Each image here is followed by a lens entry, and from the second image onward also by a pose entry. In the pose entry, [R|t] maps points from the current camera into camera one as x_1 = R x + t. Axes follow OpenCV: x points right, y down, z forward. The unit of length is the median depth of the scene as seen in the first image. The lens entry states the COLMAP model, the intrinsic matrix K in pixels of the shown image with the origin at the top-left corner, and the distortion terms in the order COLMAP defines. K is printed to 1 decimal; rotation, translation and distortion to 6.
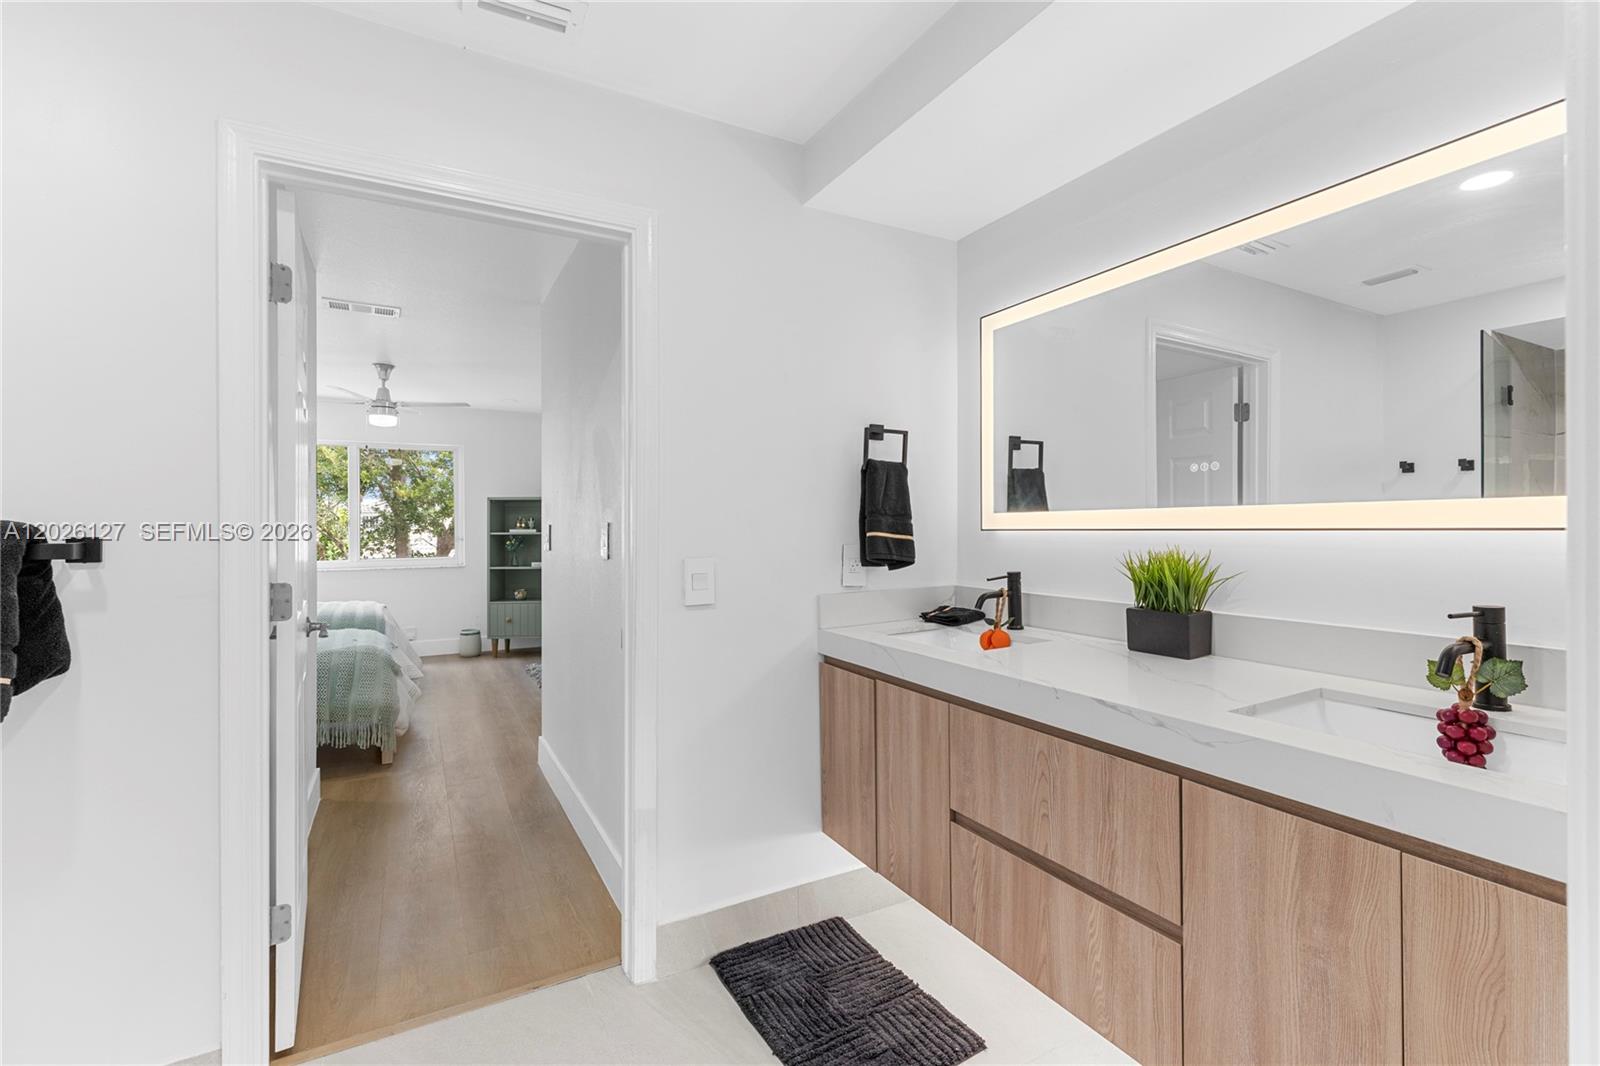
lens RADIAL K [[713.2, 0, 801.1], [0, 713.2, 528.0], [0, 0, 1]] dist [0.002601, -0.001454]
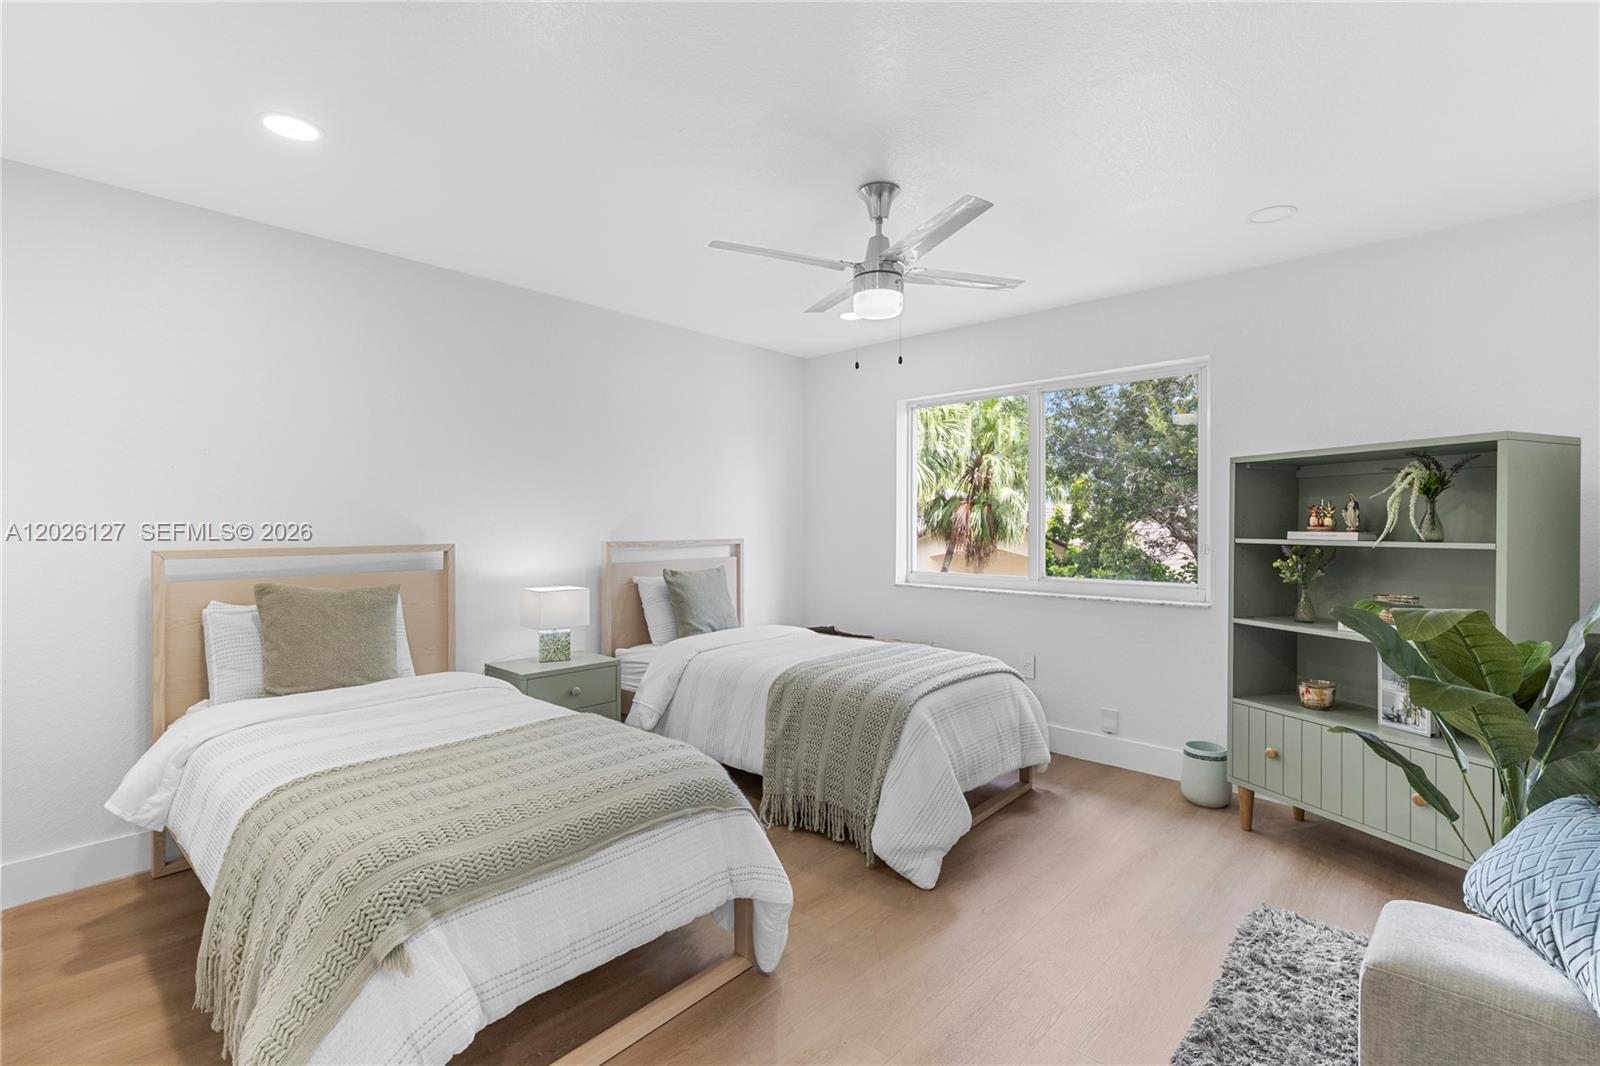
lens RADIAL K [[713.2, 0, 806.2], [0, 713.2, 528.0], [0, 0, 1]] dist [0.002601, -0.001454]
pose [[0.317043, 0.016667, -0.948265, -0.110669], [-0.003391, 0.999859, 0.016440, -0.005810], [0.948405, -0.001996, 0.317055, 0.612683]]
